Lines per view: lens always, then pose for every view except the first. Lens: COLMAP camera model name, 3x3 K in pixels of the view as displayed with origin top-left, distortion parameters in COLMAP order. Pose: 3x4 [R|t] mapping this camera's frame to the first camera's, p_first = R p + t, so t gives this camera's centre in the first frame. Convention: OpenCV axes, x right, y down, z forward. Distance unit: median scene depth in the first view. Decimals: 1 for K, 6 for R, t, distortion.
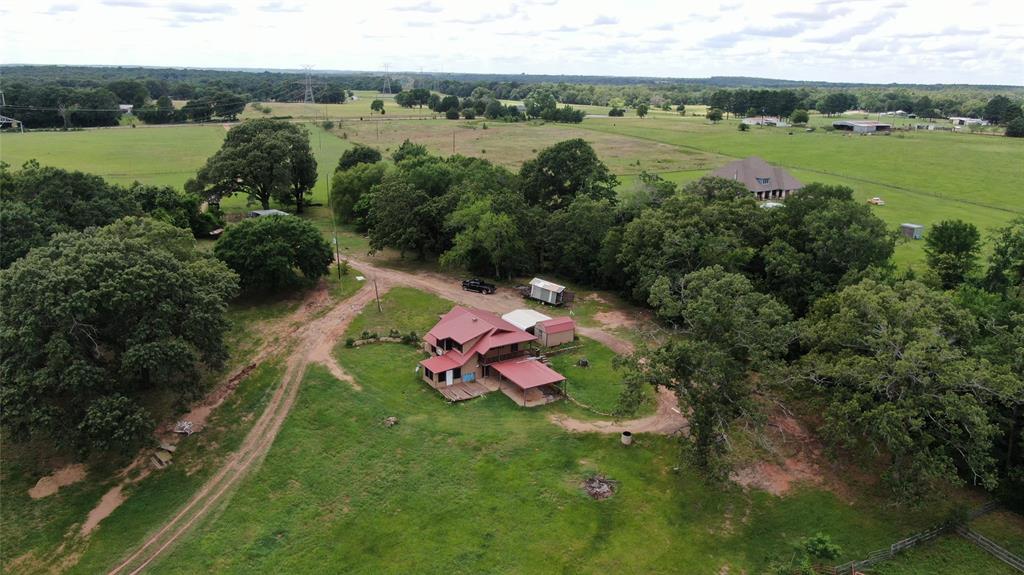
lens RADIAL K [[762.5, 0, 512.0], [0, 762.5, 287.5], [0, 0, 1]] dist [-0.001320, 0.000979]
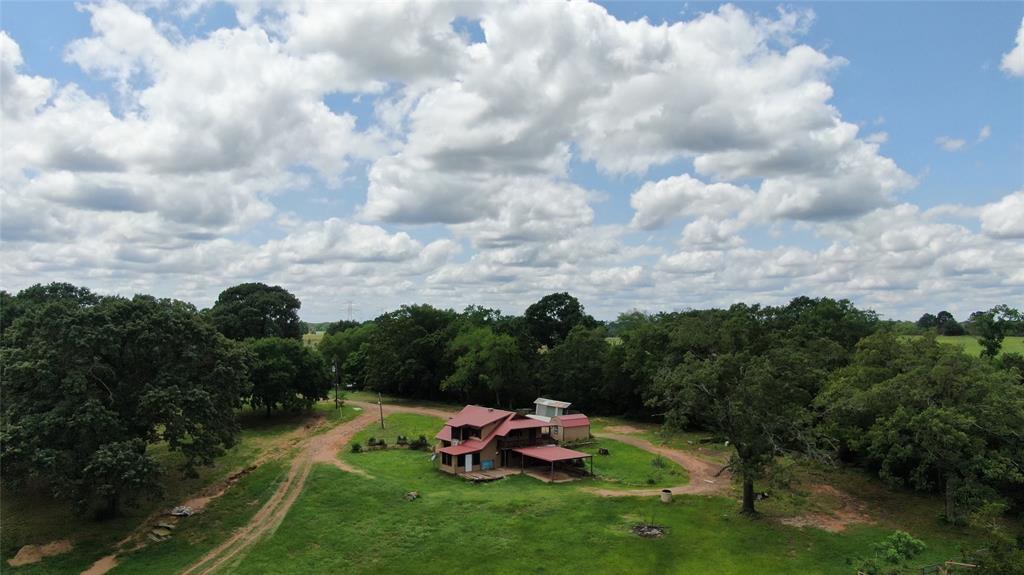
lens RADIAL K [[762.5, 0, 512.0], [0, 762.5, 287.5], [0, 0, 1]] dist [-0.001320, 0.000979]
pose [[0.997634, -0.010495, 0.067940, -0.096167], [0.032367, 0.943597, -0.329510, 0.241580], [-0.060650, 0.330930, 0.941704, 0.030344]]
